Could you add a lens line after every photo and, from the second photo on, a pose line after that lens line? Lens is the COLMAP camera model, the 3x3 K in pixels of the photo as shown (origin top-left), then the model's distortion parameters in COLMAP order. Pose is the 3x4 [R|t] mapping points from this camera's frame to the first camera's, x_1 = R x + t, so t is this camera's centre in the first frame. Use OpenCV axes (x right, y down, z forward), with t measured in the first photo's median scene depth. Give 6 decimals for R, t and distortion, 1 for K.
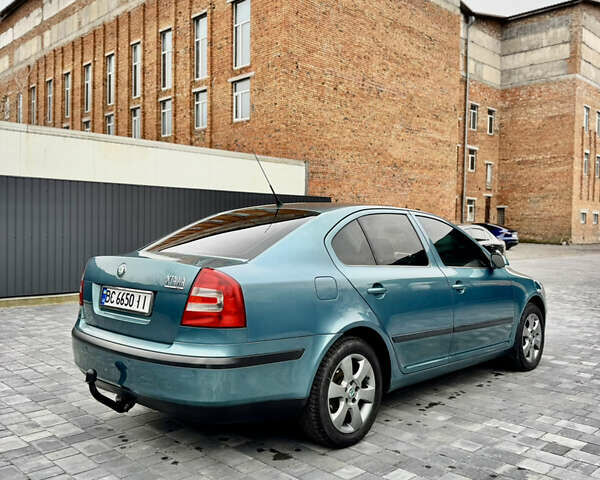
lens RADIAL K [[551.5, 0, 300.0], [0, 551.5, 240.0], [0, 0, 1]] dist [0.102980, -0.176691]
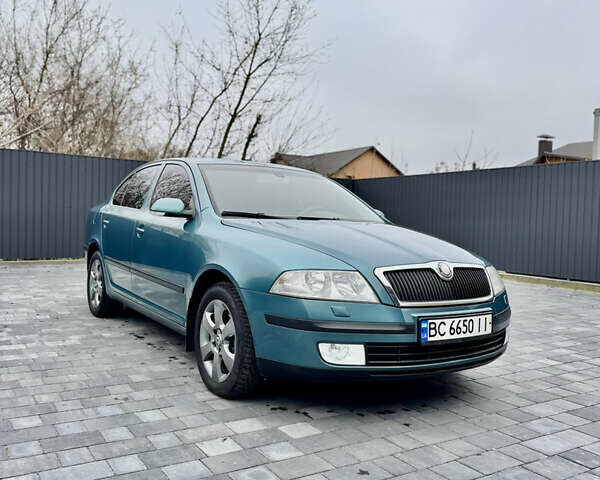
lens RADIAL K [[551.5, 0, 300.0], [0, 551.5, 240.0], [0, 0, 1]] dist [0.102980, -0.176691]
pose [[-0.223798, 0.009012, -0.974594, 1.517715], [-0.039457, 0.999054, 0.018299, 0.088374], [0.973837, 0.042550, -0.223230, 1.903844]]
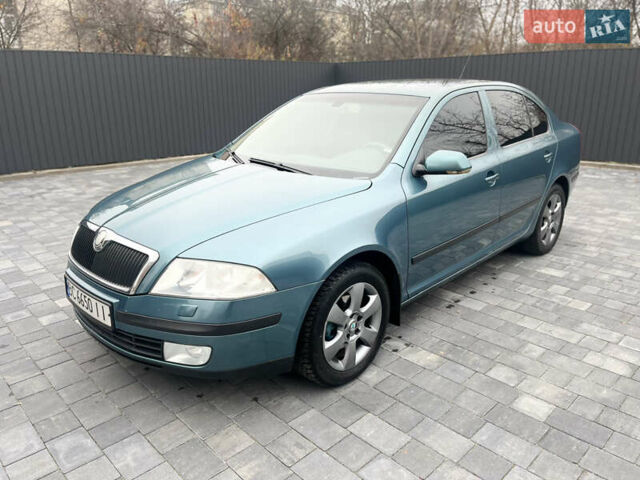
lens RADIAL K [[483.9, 0, 320.0], [0, 483.9, 240.0], [0, 0, 1]] dist [0.013724, 0.002271]
pose [[-0.999791, -0.012381, 0.016244, 0.312519], [-0.006844, 0.952422, 0.304707, -0.068714], [-0.019243, 0.304532, -0.952308, 2.578980]]
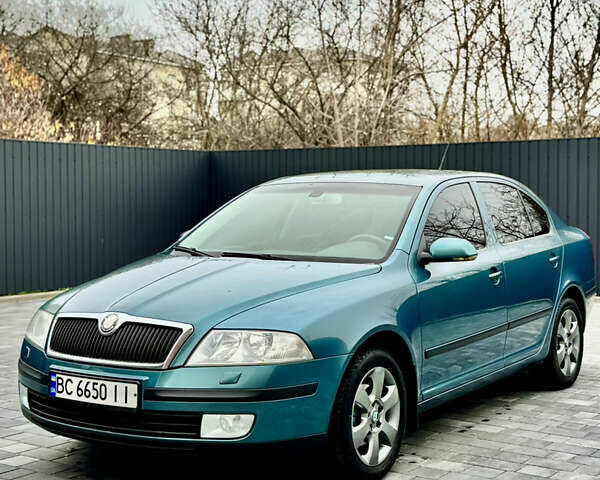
lens RADIAL K [[990.9, 0, 308.8], [0, 990.9, 239.5], [0, 0, 1]] dist [0.132443, 0.116946]
pose [[-0.985640, -0.007353, -0.168702, 0.597460], [-0.014890, 0.998944, 0.043454, -0.028006], [0.168204, 0.045342, -0.984709, 3.256163]]
